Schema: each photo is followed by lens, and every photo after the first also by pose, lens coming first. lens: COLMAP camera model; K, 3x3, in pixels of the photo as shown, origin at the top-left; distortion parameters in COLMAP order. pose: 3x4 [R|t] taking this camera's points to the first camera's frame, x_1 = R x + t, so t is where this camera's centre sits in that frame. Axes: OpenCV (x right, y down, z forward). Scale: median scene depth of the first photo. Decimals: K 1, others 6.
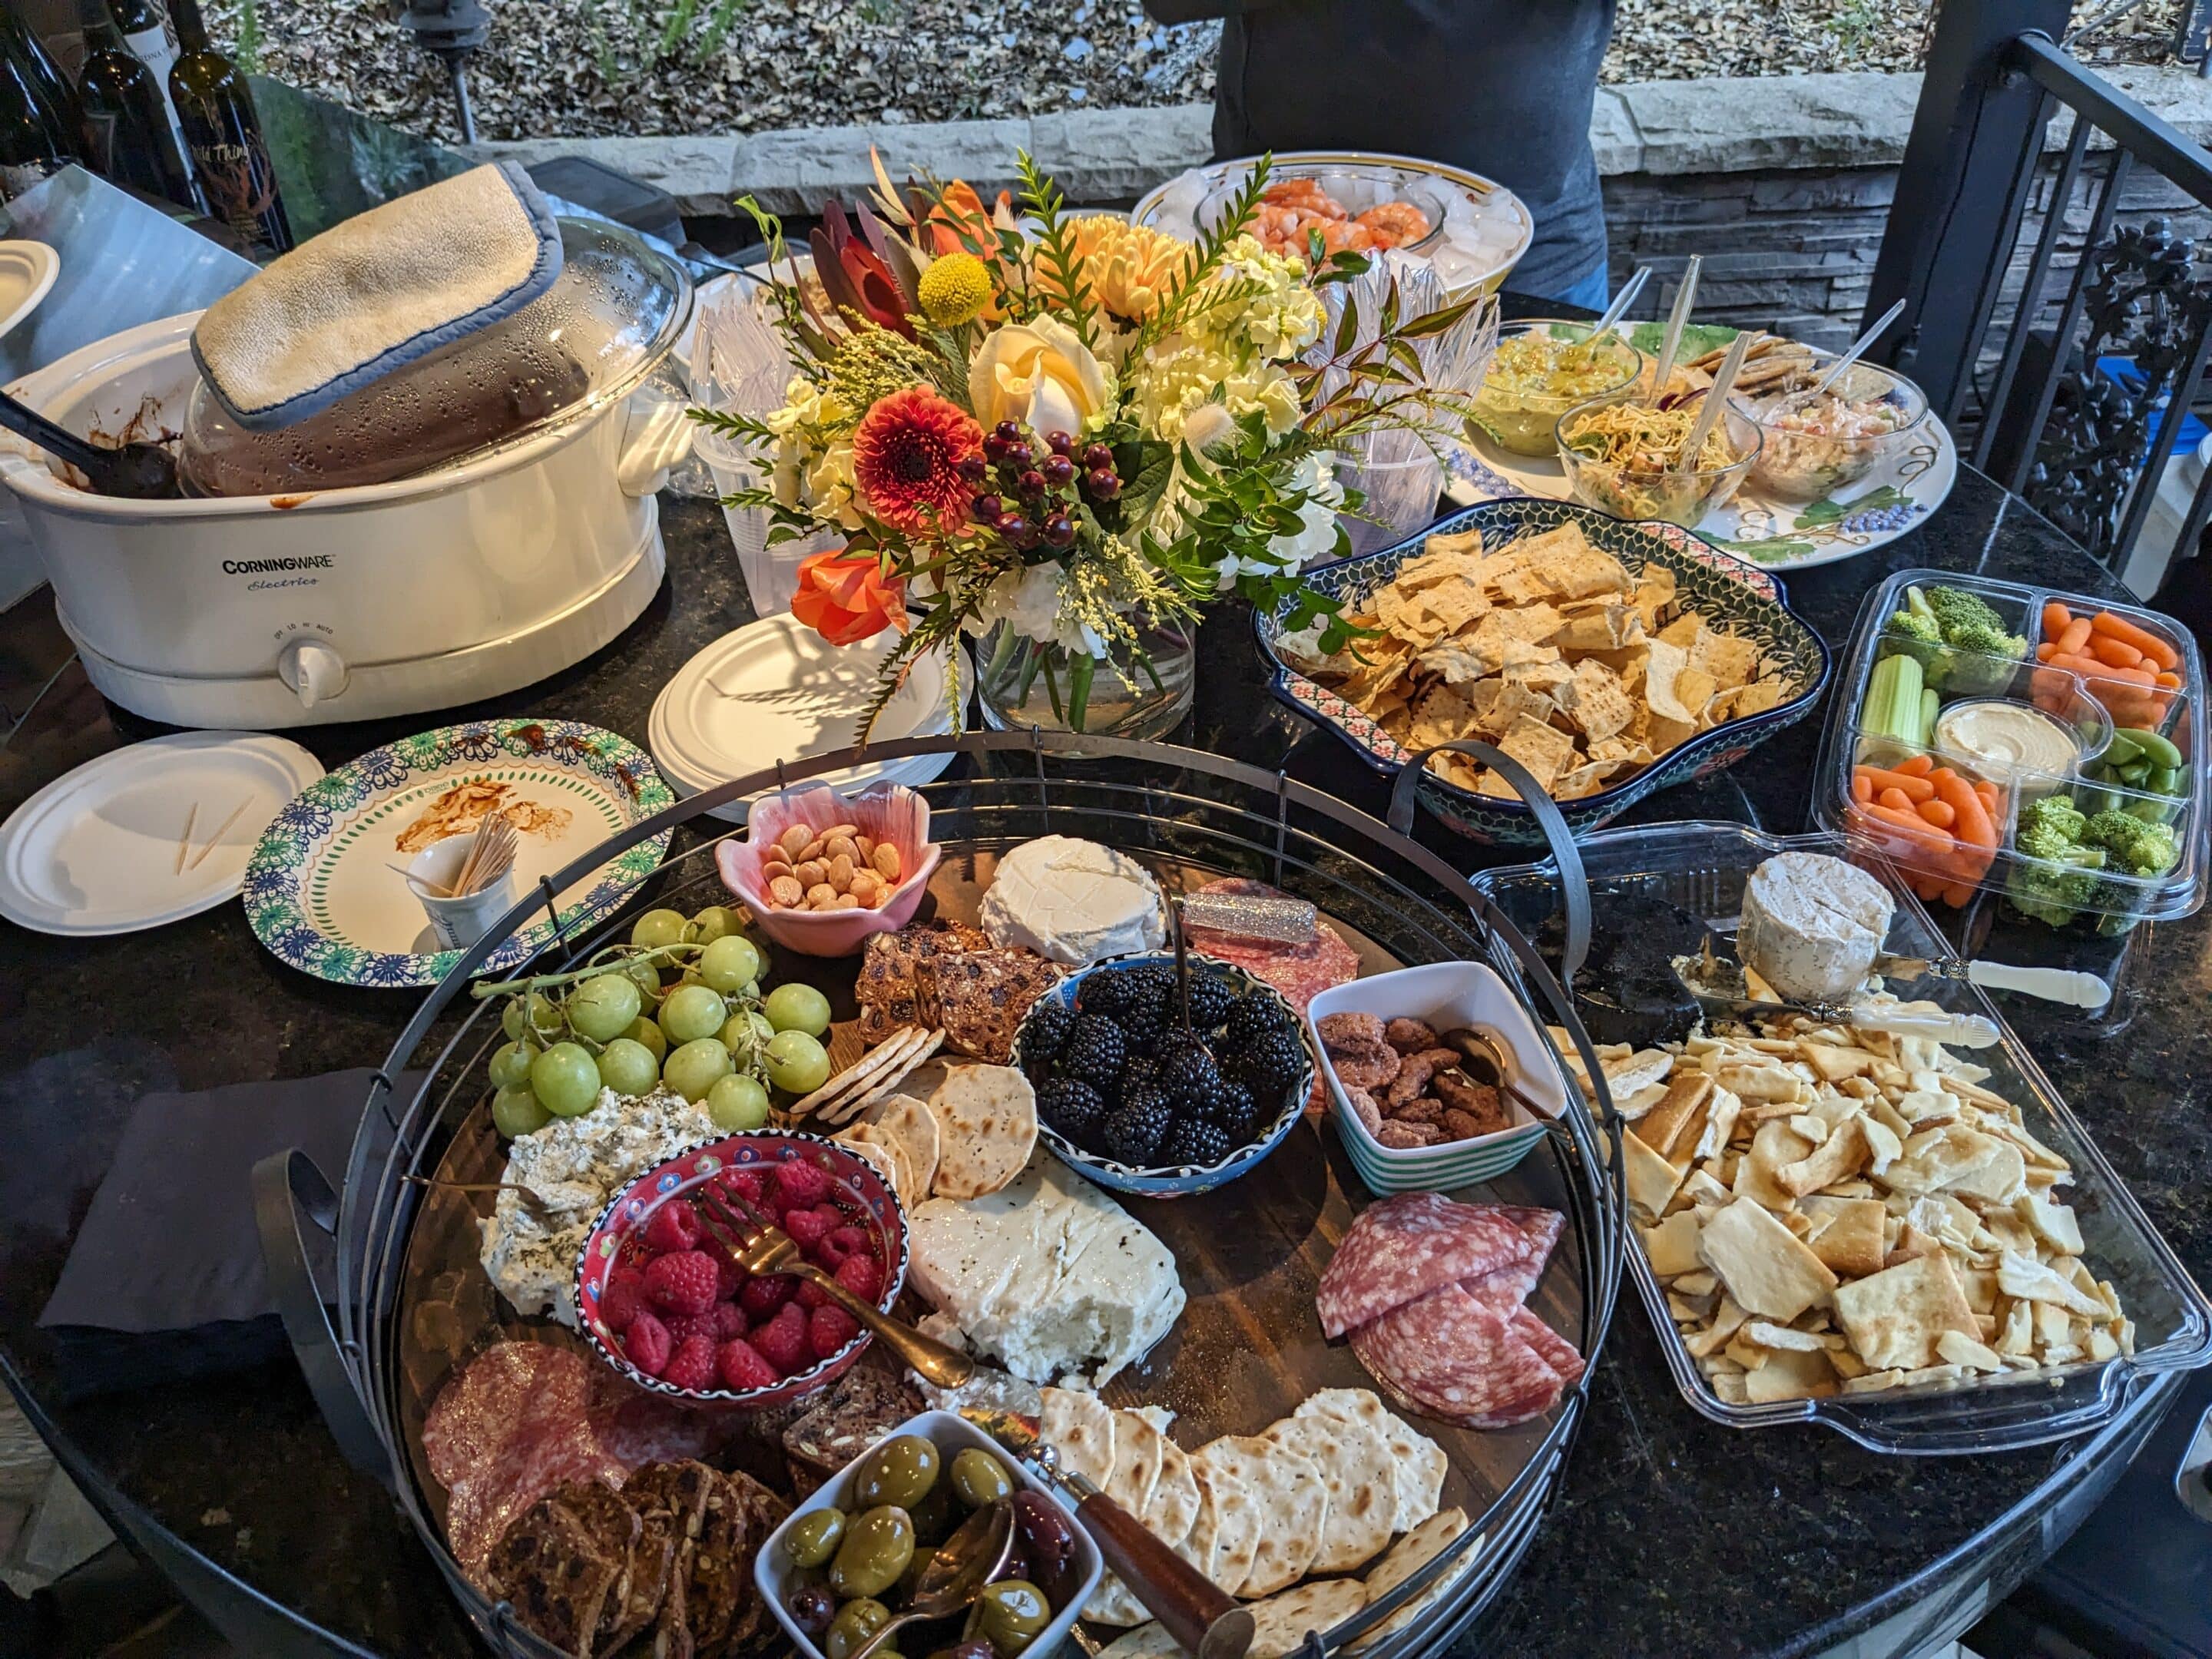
lens RADIAL K [[1693.5, 0, 1135.4], [0, 1693.5, 827.5], [0, 0, 1]] dist [0.002899, -0.032481]
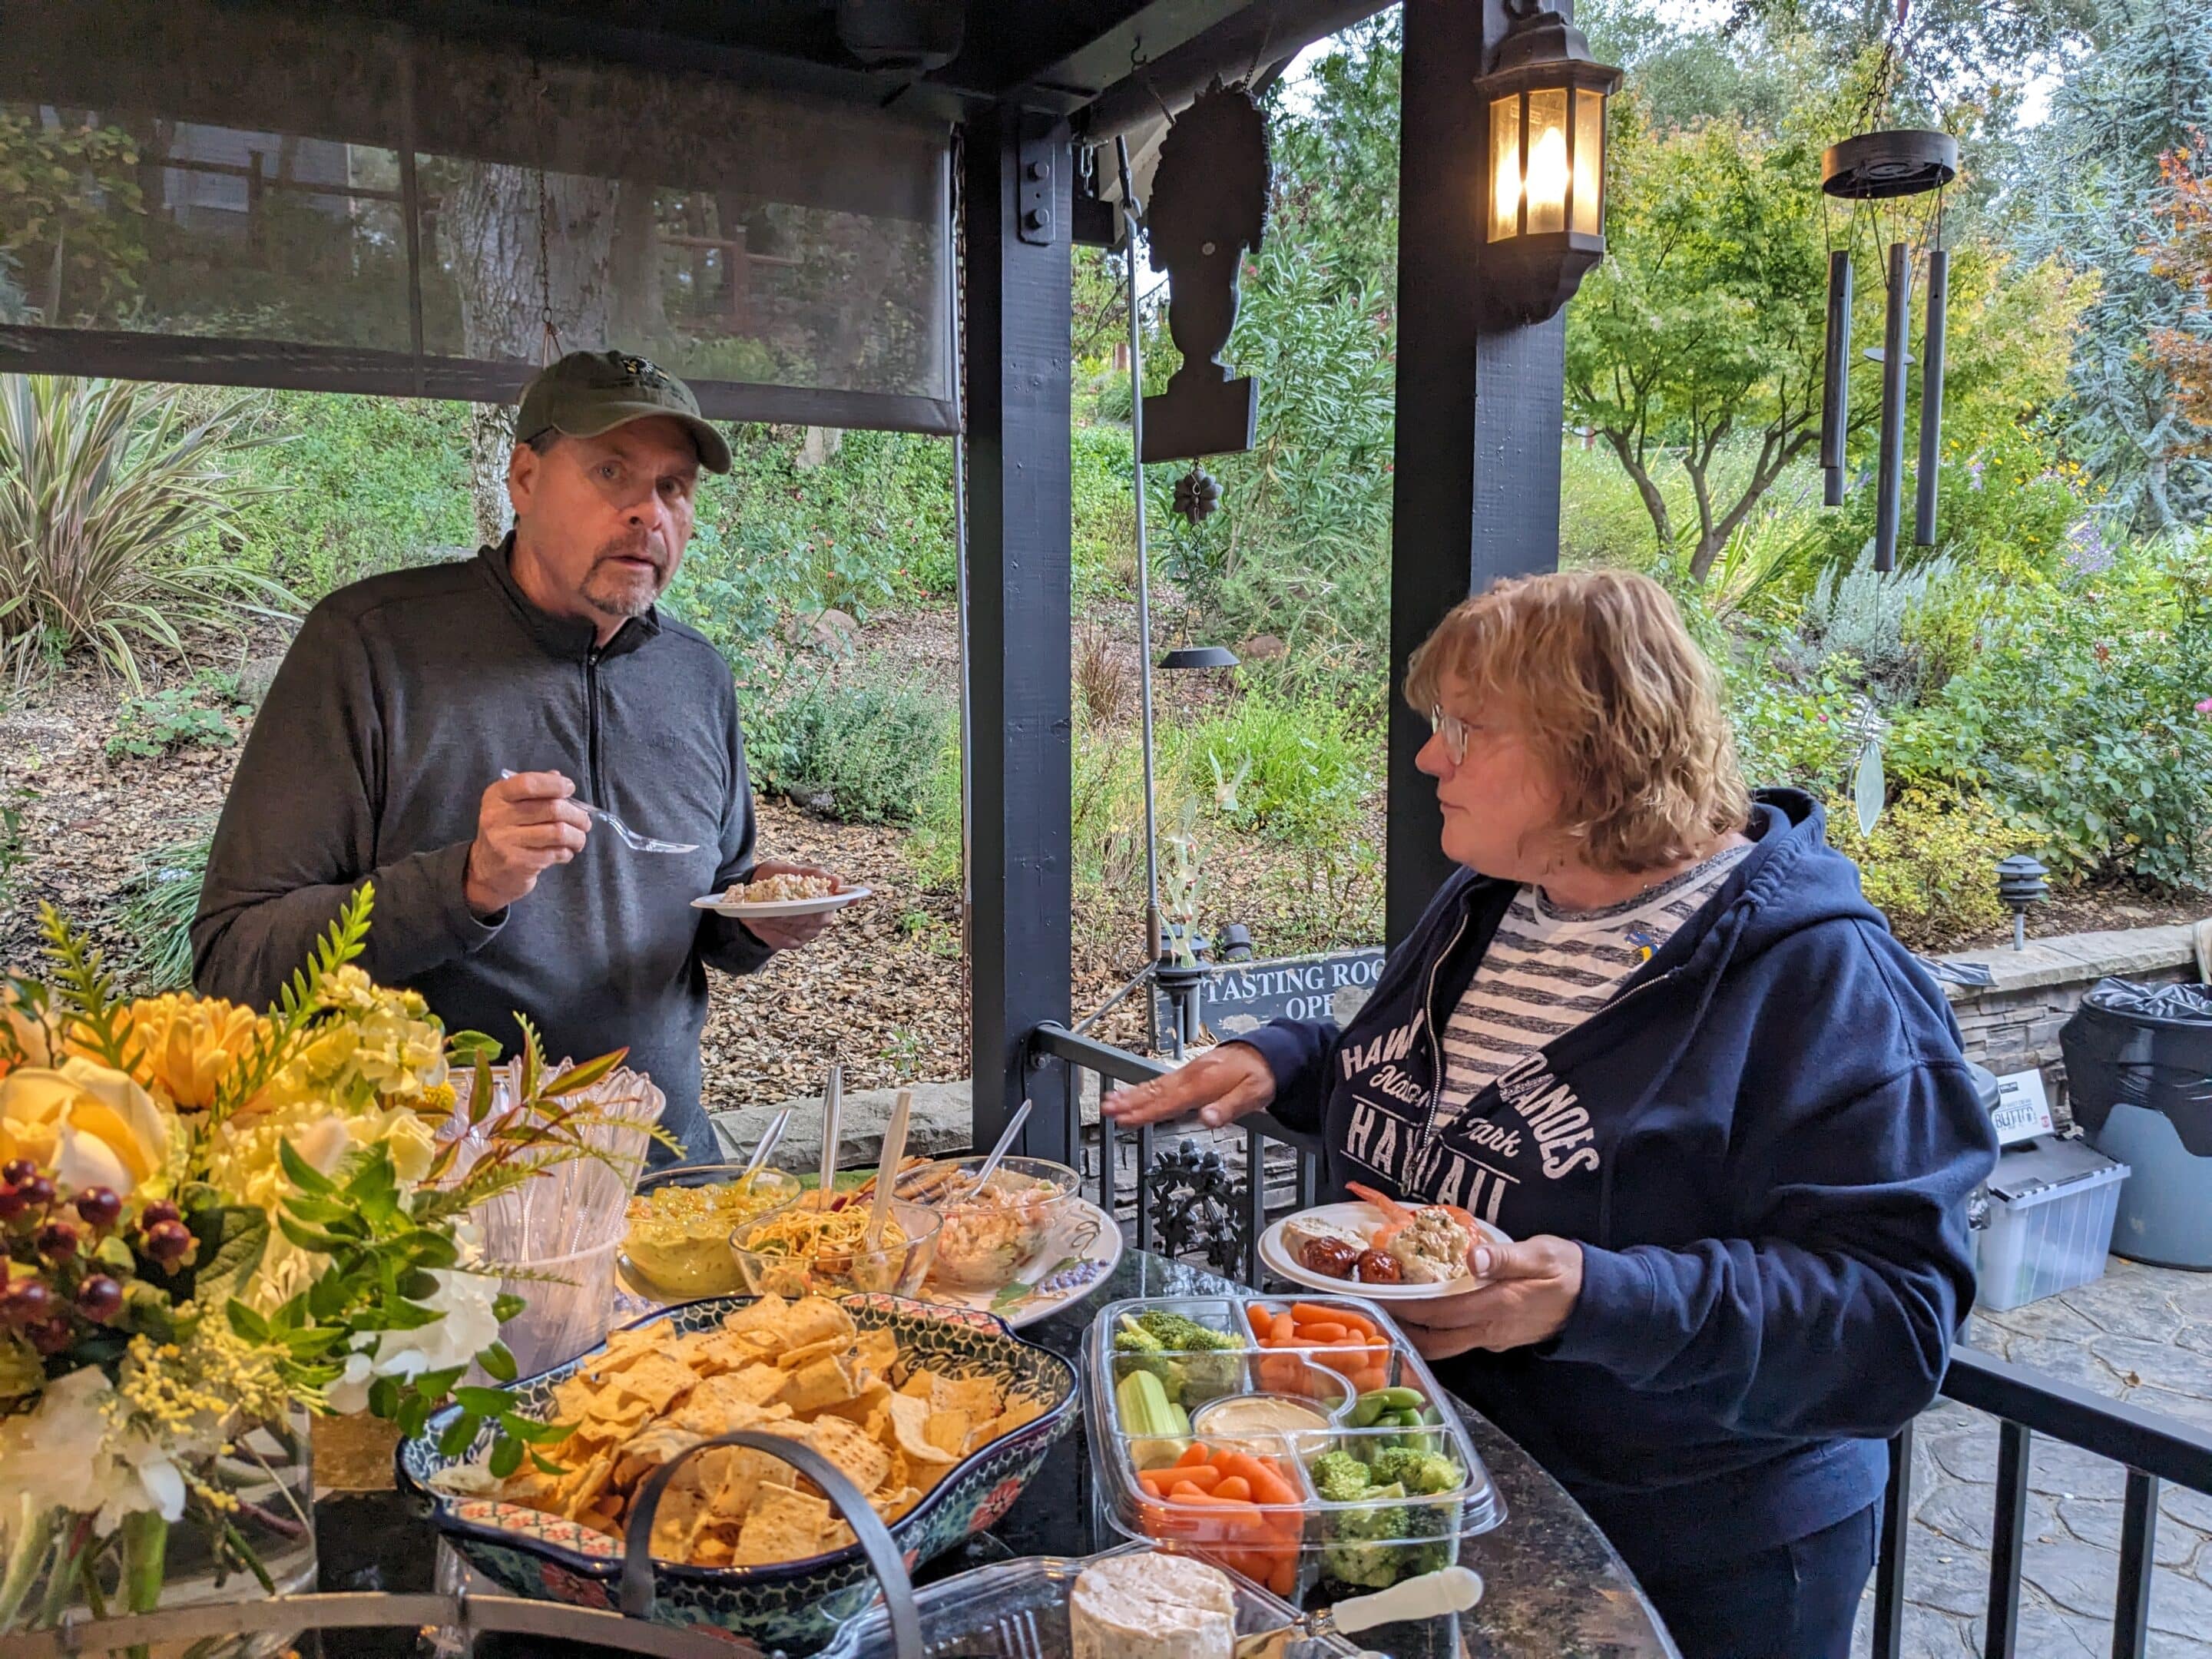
lens RADIAL K [[1693.5, 0, 1135.4], [0, 1693.5, 827.5], [0, 0, 1]] dist [0.002899, -0.032481]
pose [[0.870952, -0.032532, 0.490290, -0.004876], [0.300812, 0.824275, -0.479669, 0.104675], [-0.388529, 0.565254, 0.727690, 0.137821]]
